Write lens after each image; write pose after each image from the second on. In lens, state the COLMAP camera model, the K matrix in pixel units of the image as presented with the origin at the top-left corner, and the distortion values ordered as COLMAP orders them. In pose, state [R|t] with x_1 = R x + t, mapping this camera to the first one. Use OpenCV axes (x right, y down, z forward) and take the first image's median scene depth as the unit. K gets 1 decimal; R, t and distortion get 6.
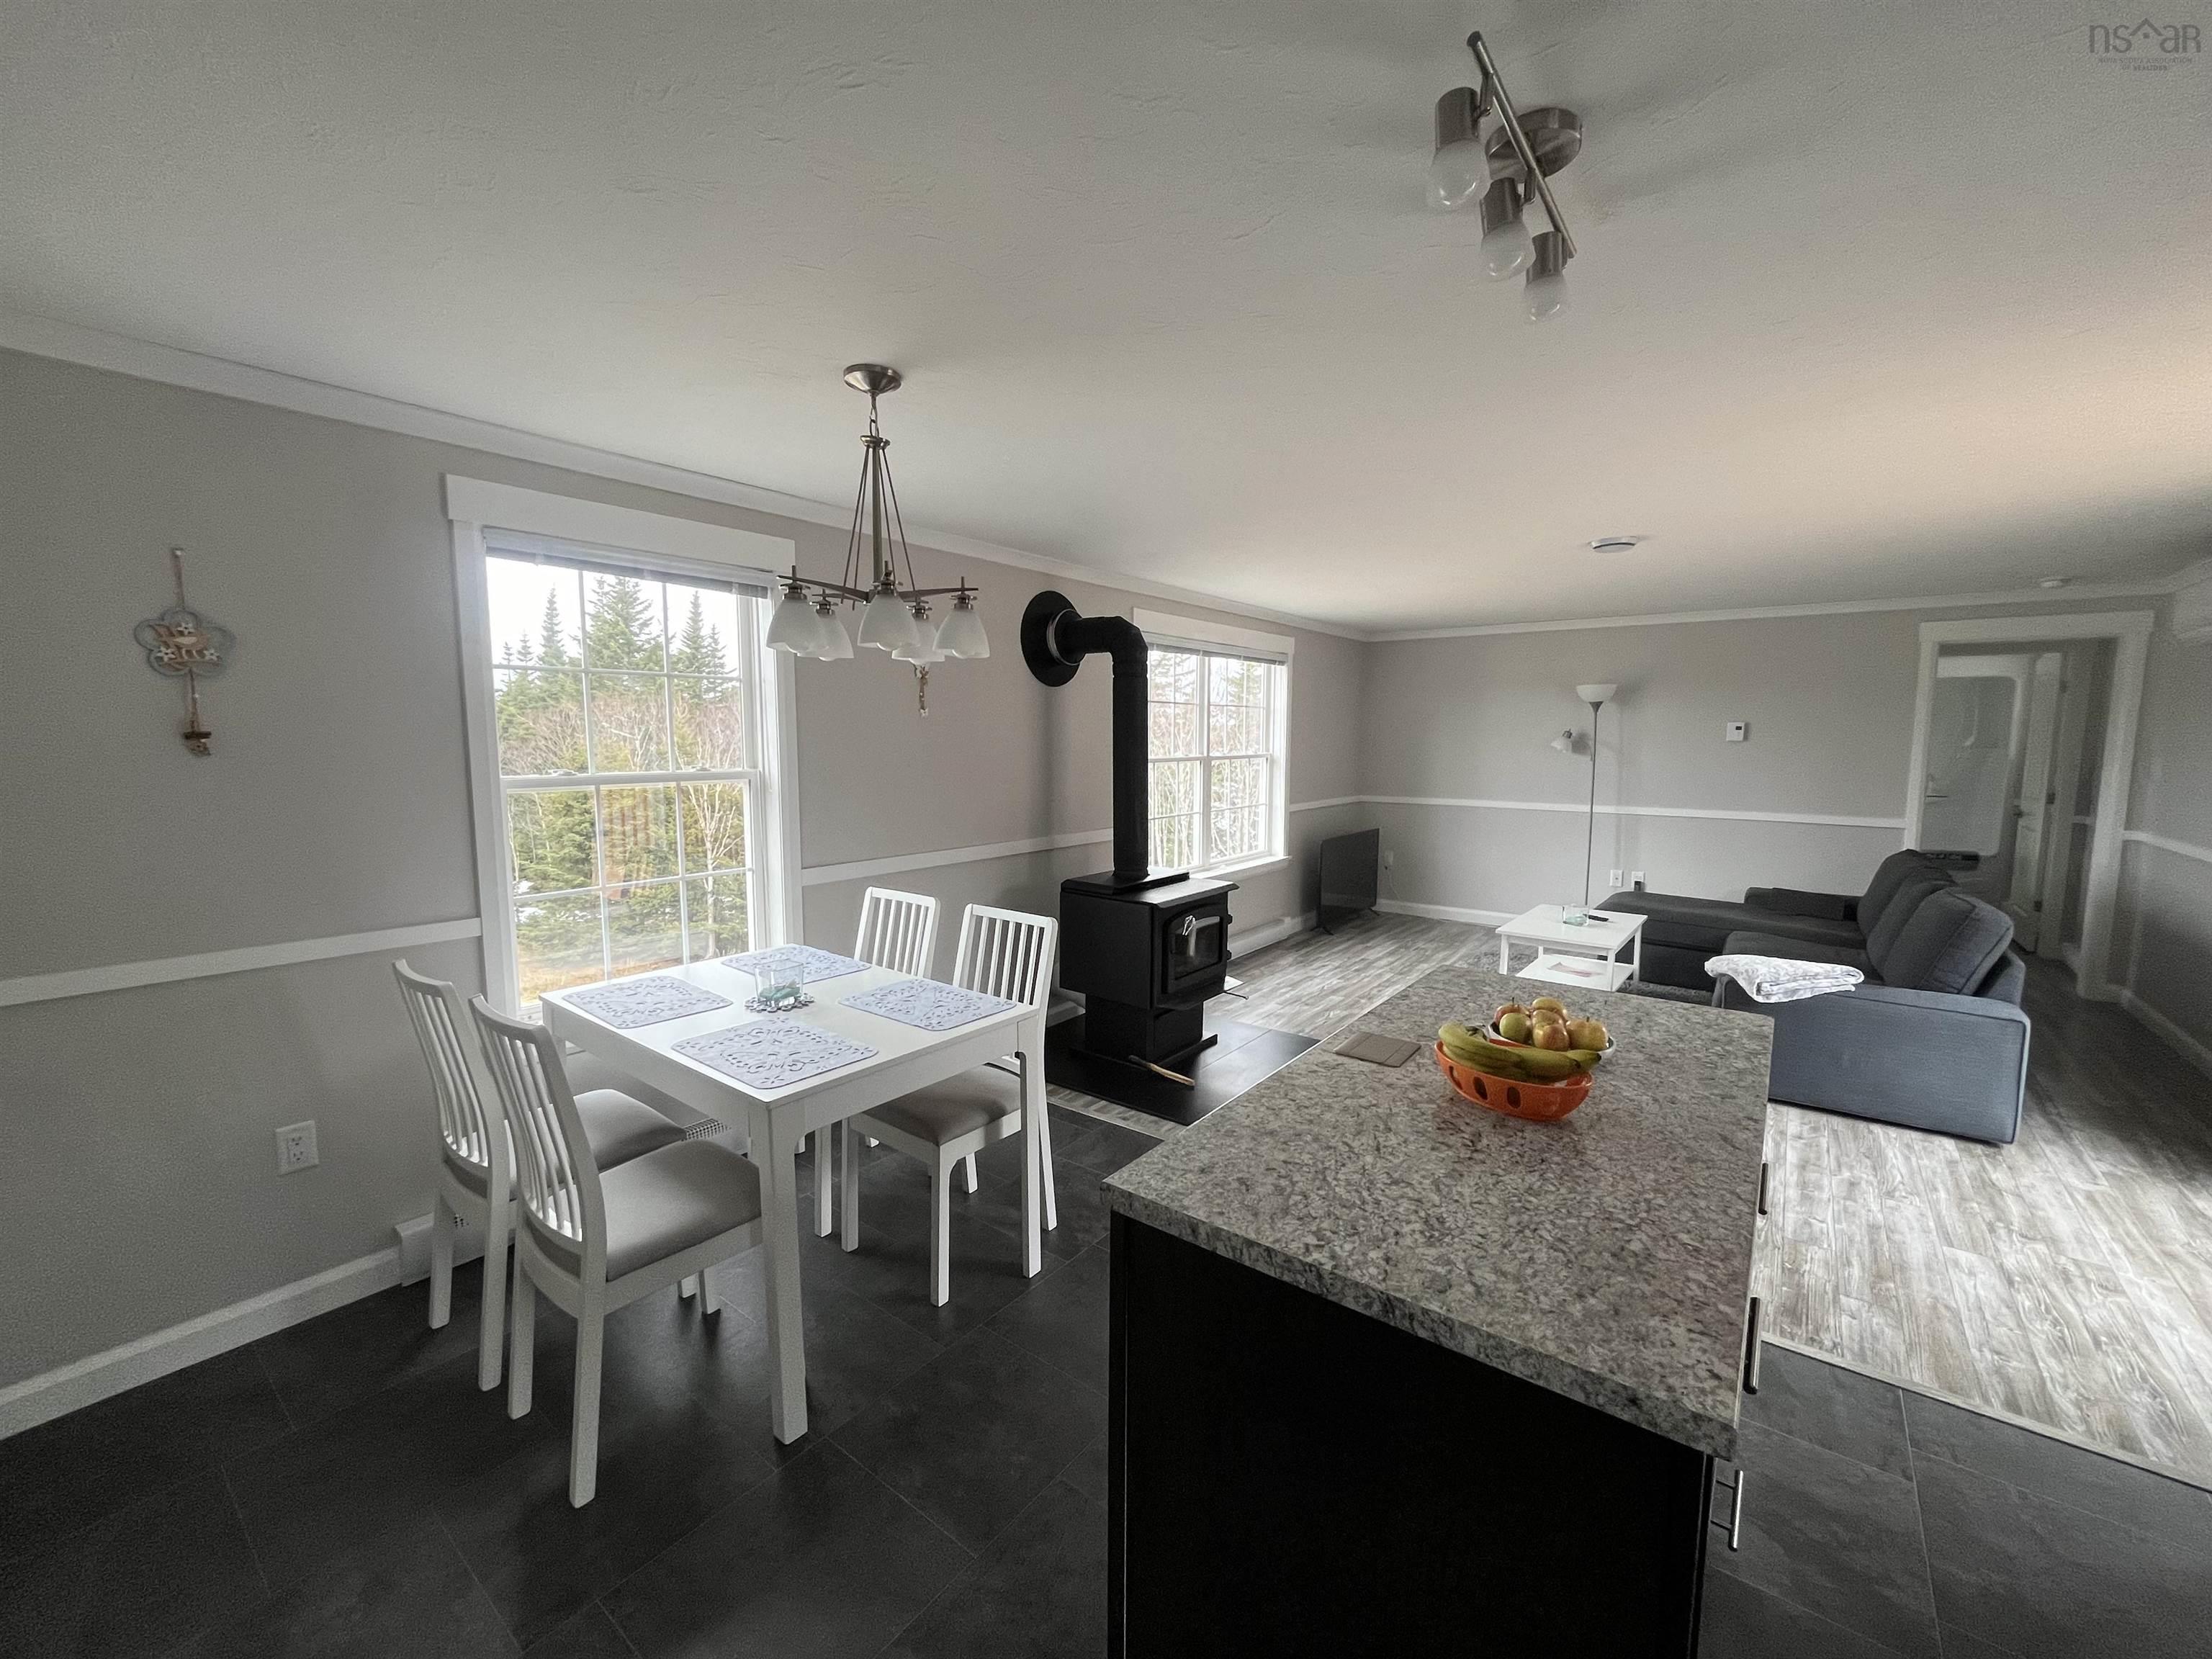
lens RADIAL K [[891.2, 0, 1110.7], [0, 891.2, 825.2], [0, 0, 1]] dist [-0.000866, 0.000203]
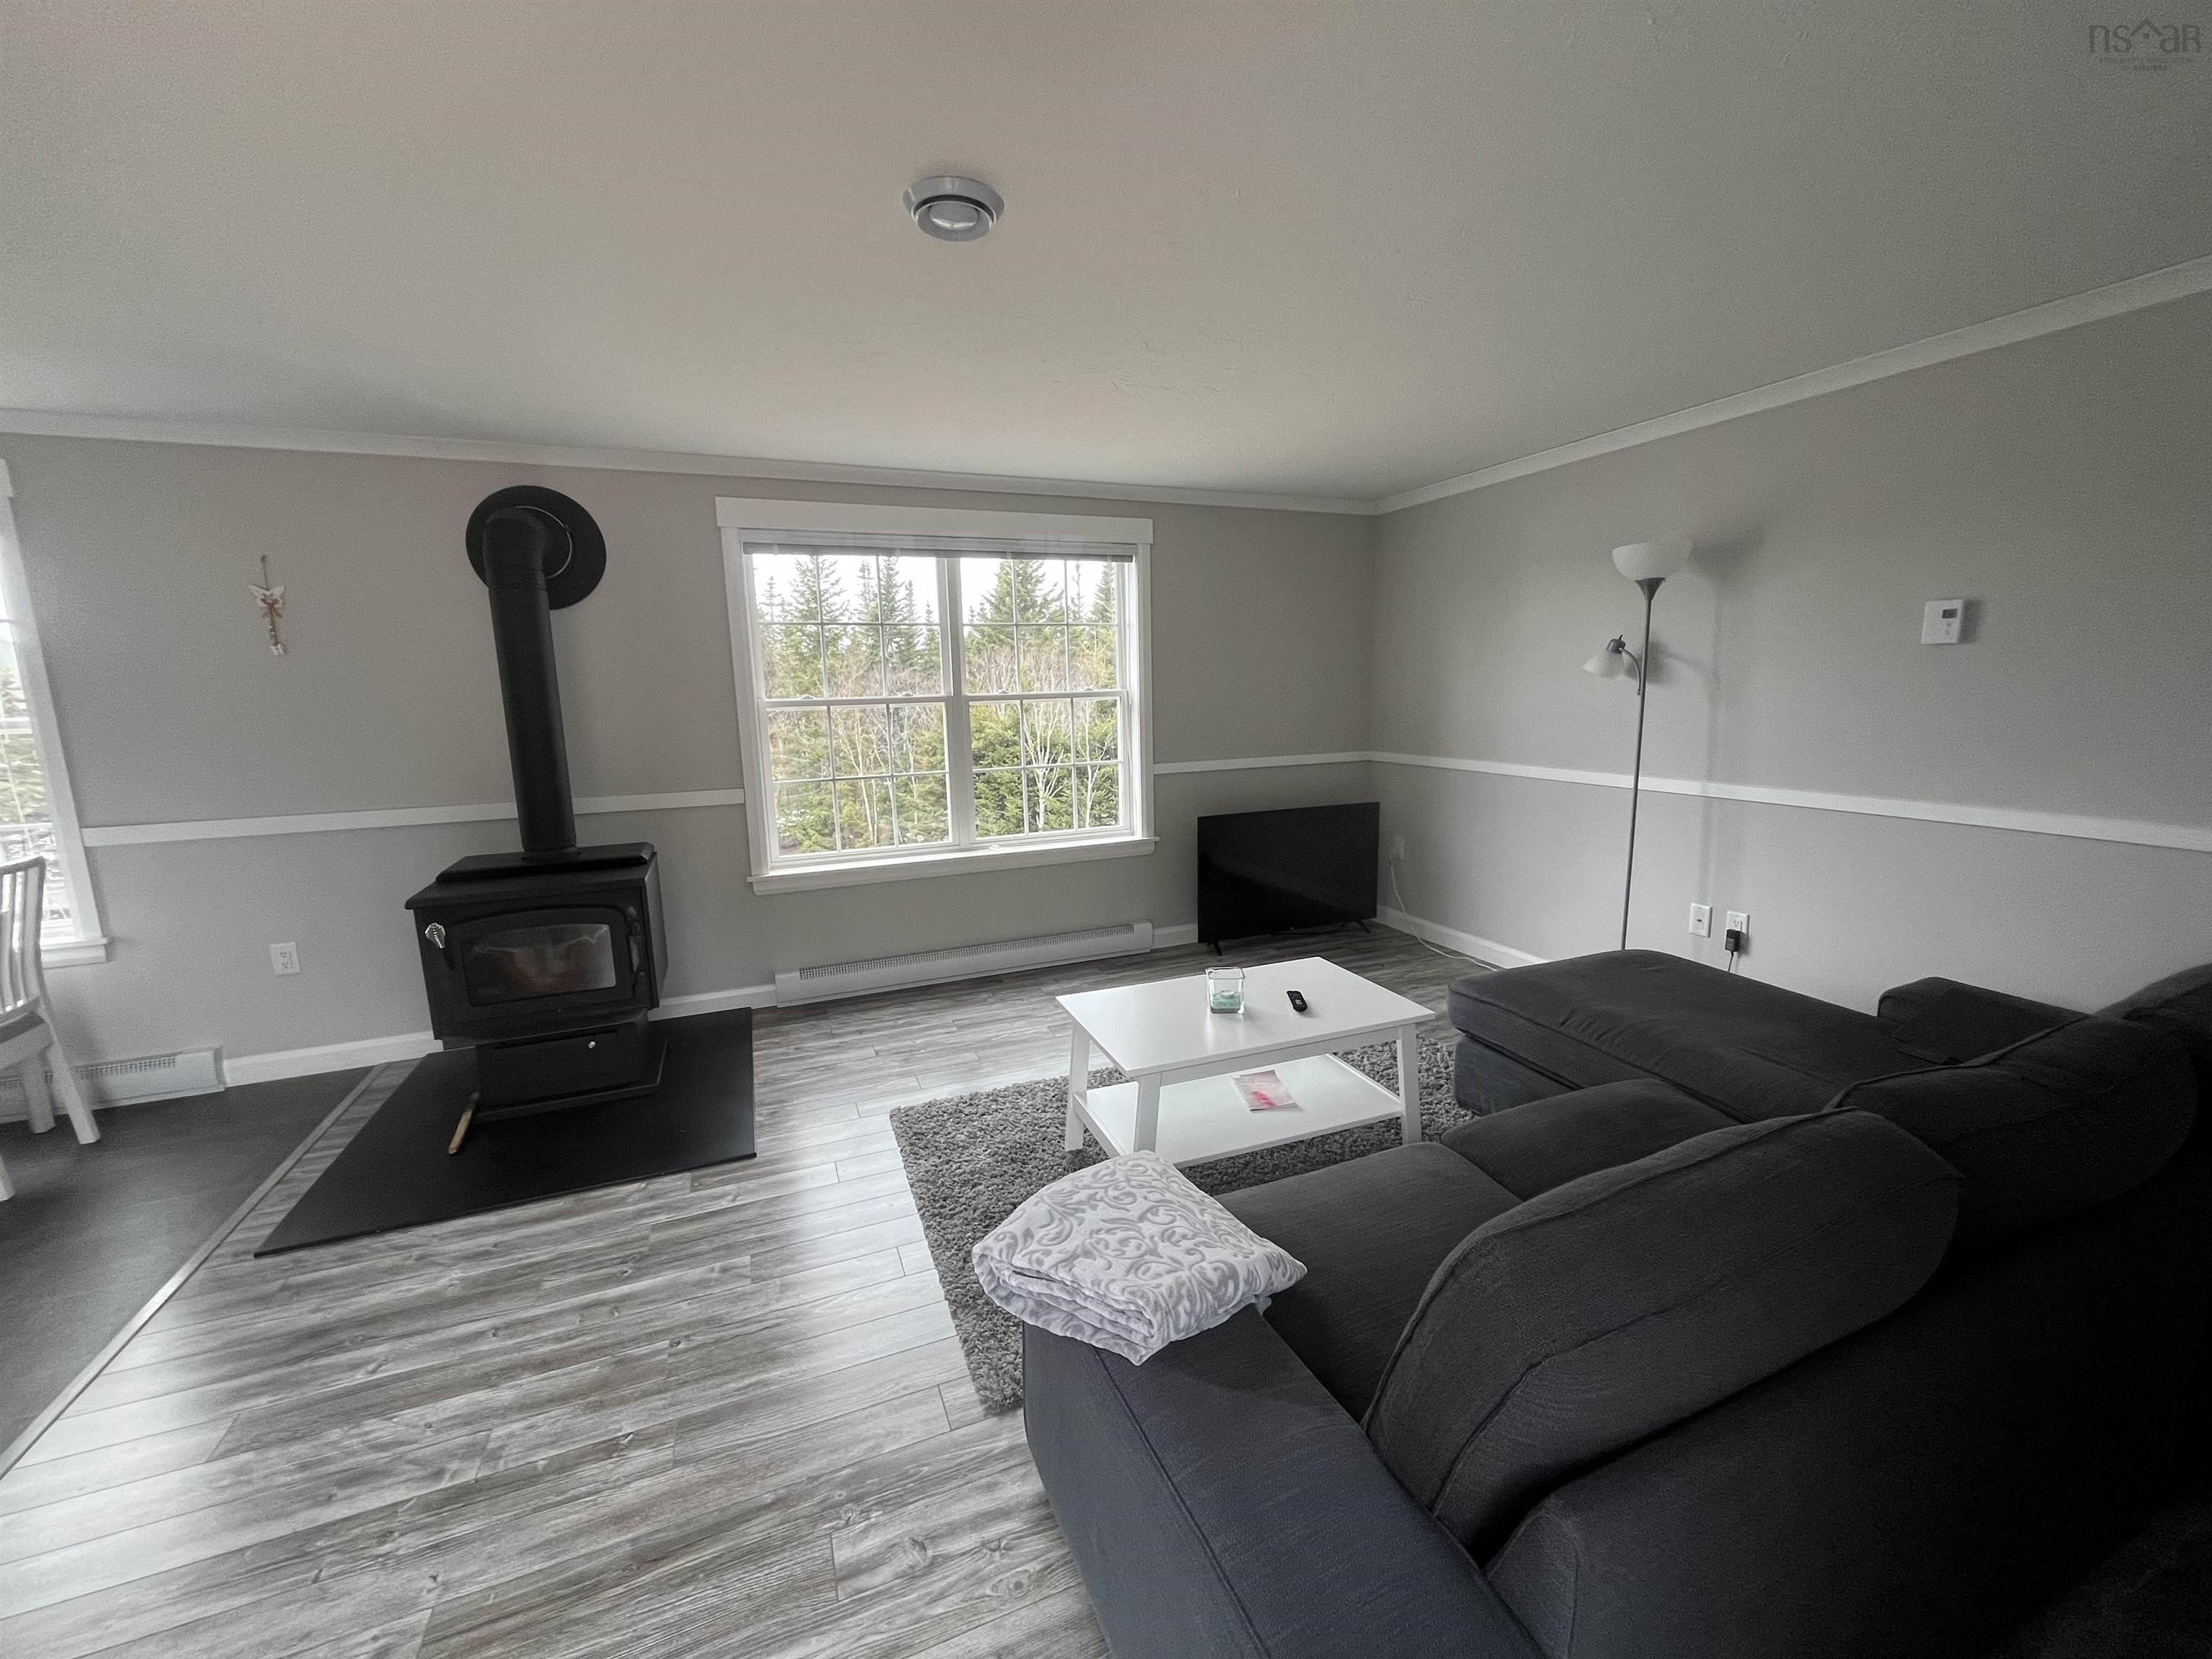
lens RADIAL K [[891.2, 0, 1110.7], [0, 891.2, 825.2], [0, 0, 1]] dist [-0.000866, 0.000203]
pose [[0.866941, 0.057491, -0.495084, 1.057283], [-0.026341, 0.997222, 0.069676, -0.046341], [0.497714, -0.047364, 0.866047, 0.764516]]
